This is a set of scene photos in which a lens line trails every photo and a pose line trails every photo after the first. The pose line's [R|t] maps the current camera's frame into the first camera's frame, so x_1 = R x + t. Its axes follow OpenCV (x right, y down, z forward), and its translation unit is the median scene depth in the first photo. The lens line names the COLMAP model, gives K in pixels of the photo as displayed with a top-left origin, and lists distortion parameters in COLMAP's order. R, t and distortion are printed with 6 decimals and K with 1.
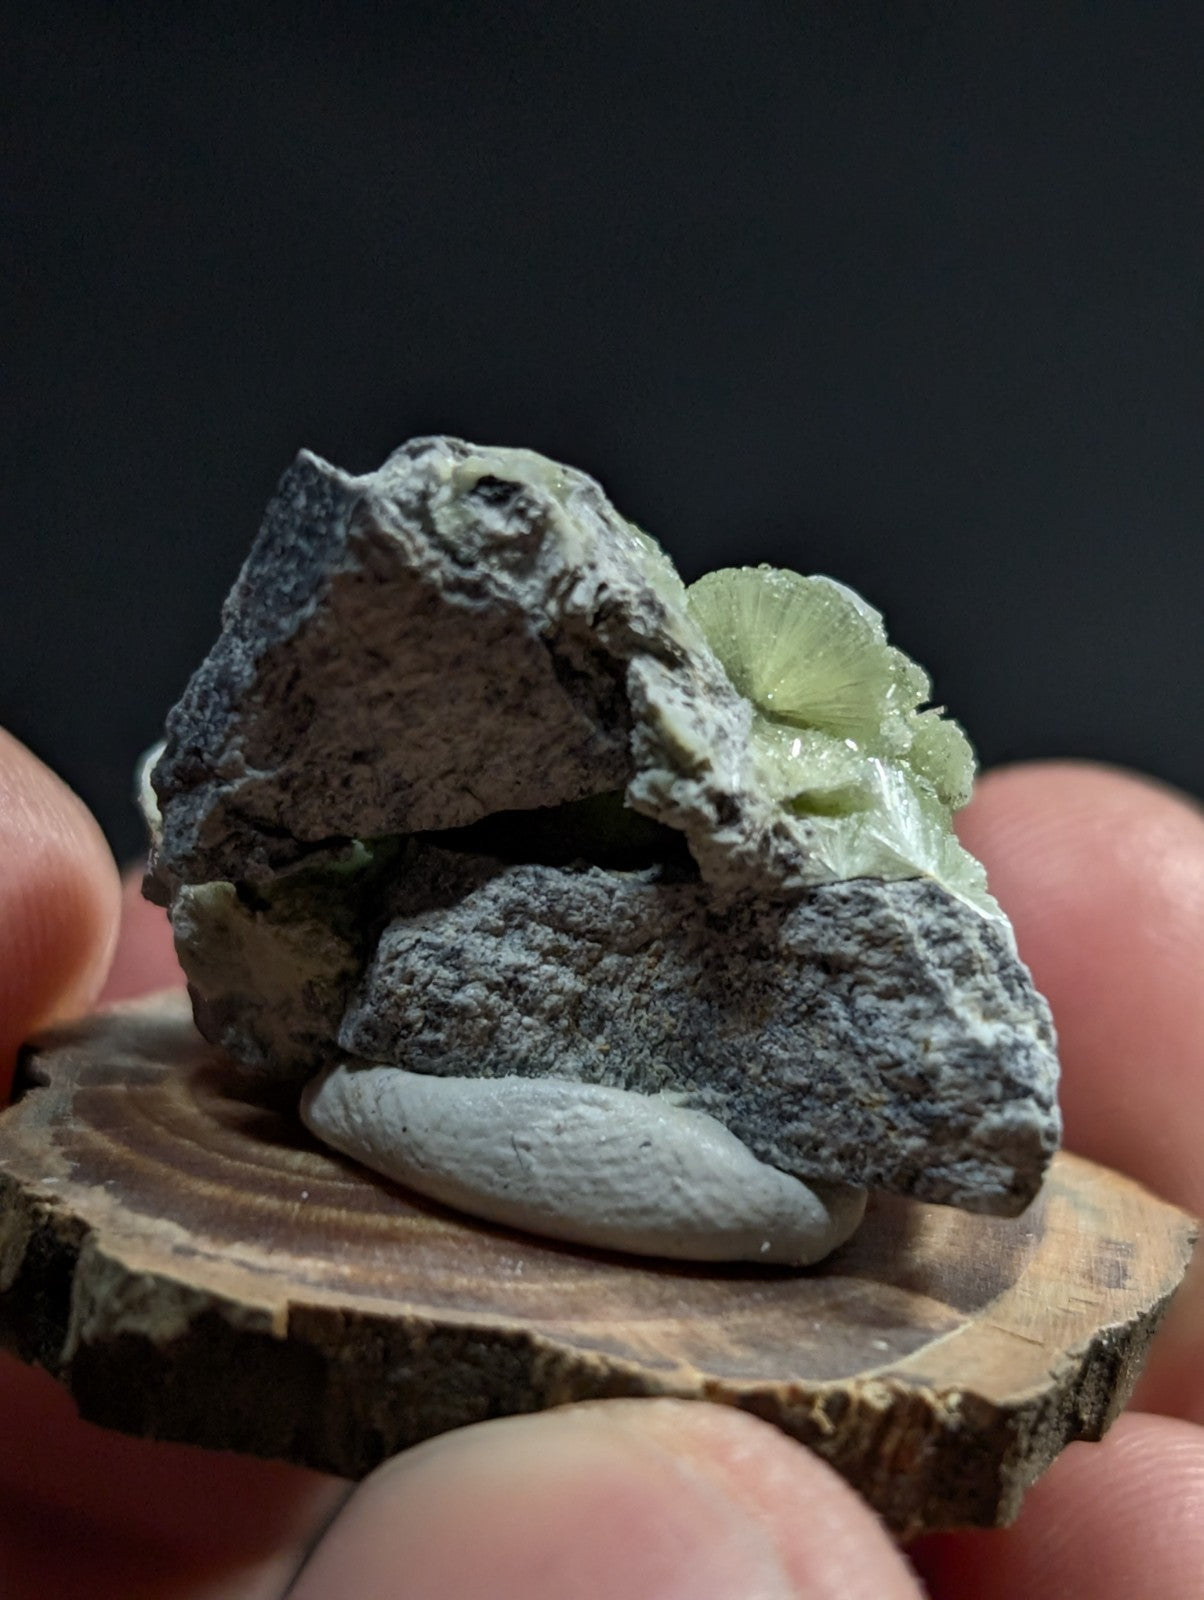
lens RADIAL K [[3568.7, 0, 661.1], [0, 3568.7, 768.0], [0, 0, 1]] dist [0.370363, -3.146754]
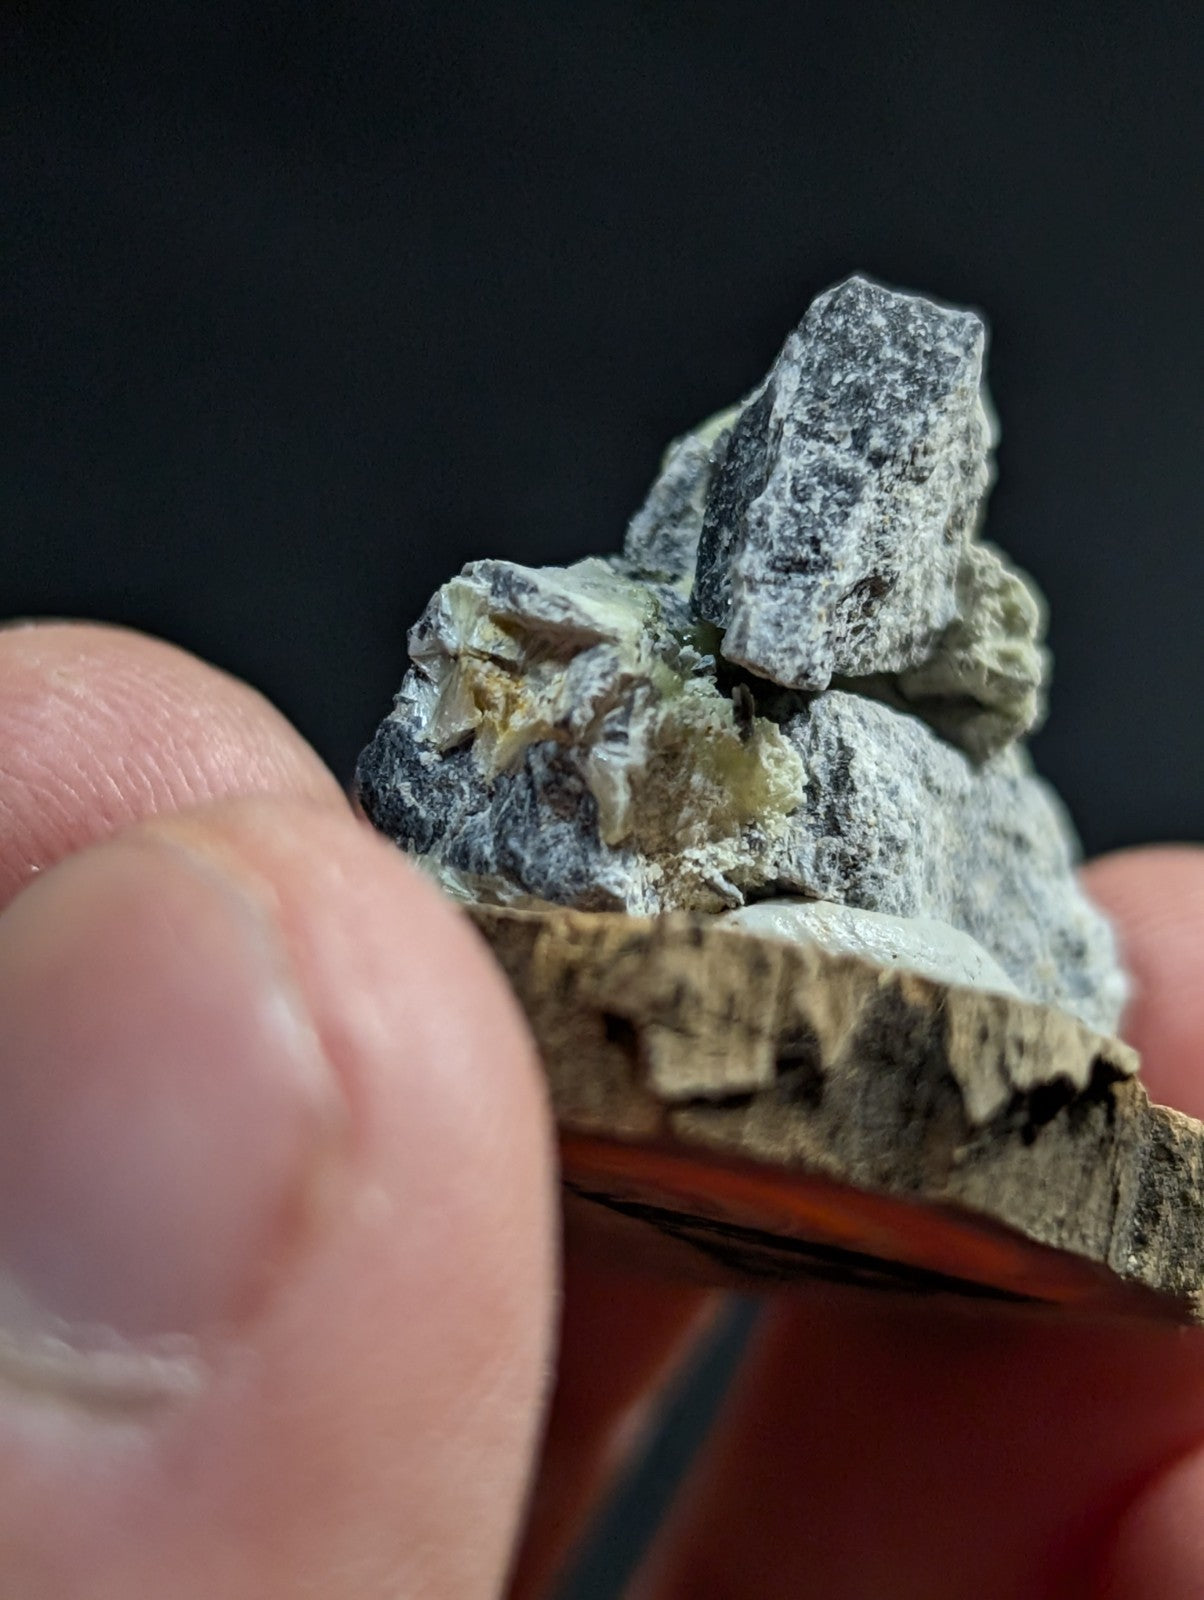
lens RADIAL K [[3568.7, 0, 661.1], [0, 3568.7, 768.0], [0, 0, 1]] dist [0.370363, -3.146754]
pose [[0.329279, 0.164002, 0.929881, -1.034994], [0.117320, 0.970063, -0.212633, 0.256362], [-0.936916, 0.179110, 0.300181, 0.760481]]
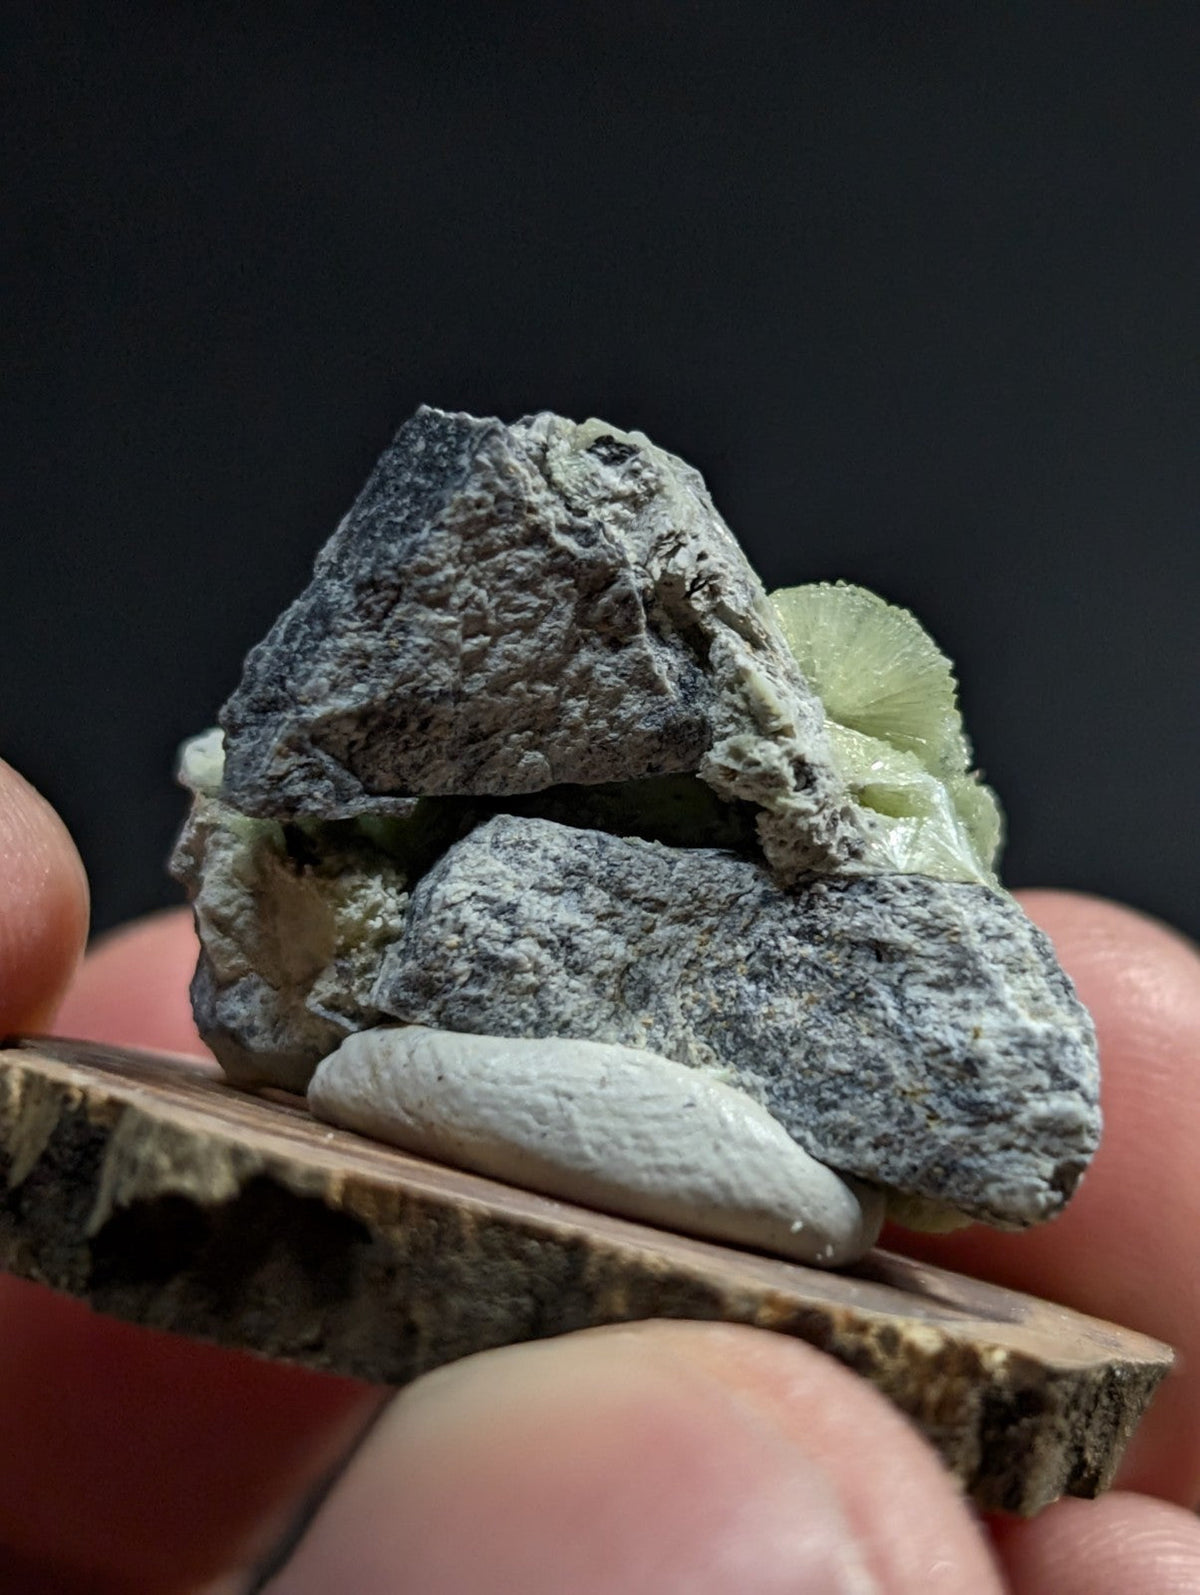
lens RADIAL K [[3557.5, 0, 658.9], [0, 3557.5, 765.6], [0, 0, 1]] dist [0.370363, -3.146754]
pose [[0.985663, 0.123358, 0.115111, -0.137280], [-0.086343, 0.954925, -0.284011, 0.295202], [-0.144957, 0.270001, 0.951886, 0.034632]]
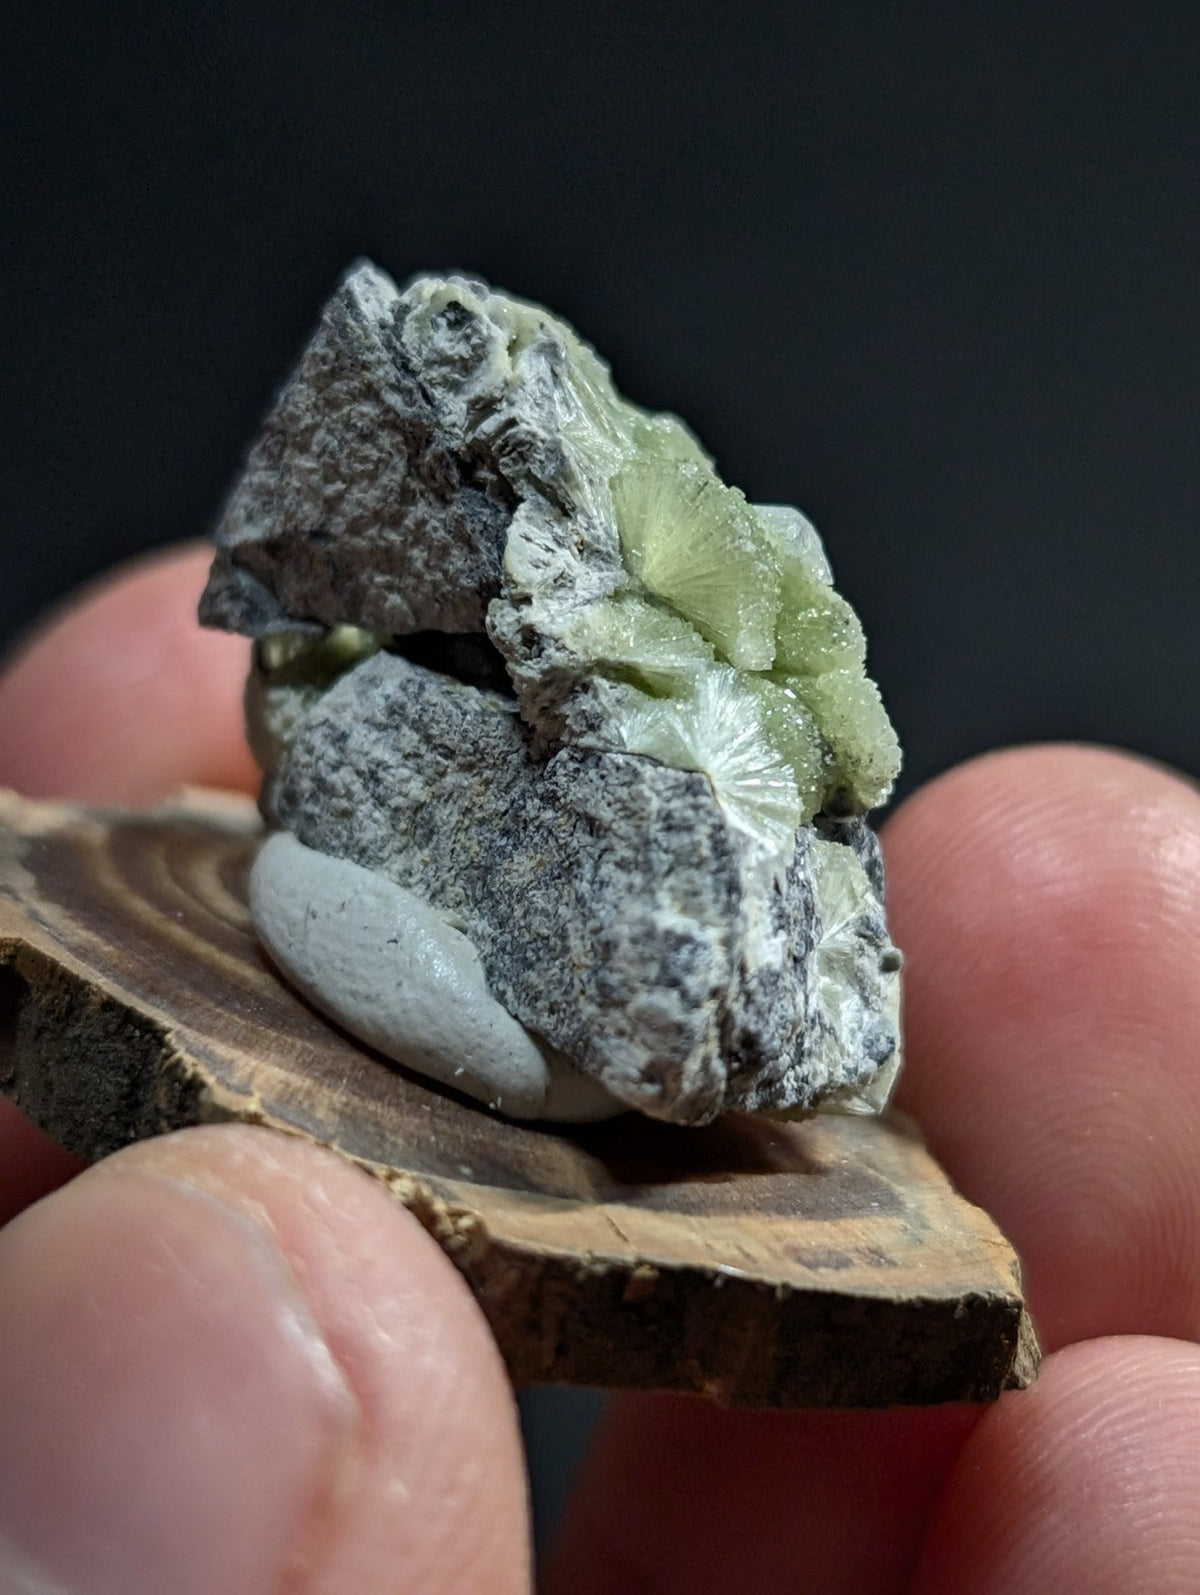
lens RADIAL K [[3557.5, 0, 658.9], [0, 3557.5, 765.6], [0, 0, 1]] dist [0.370363, -3.146754]
pose [[0.791655, 0.250581, -0.557218, 0.625438], [-0.335256, 0.940618, -0.053311, 0.086183], [0.510770, 0.229014, 0.828653, 0.157291]]
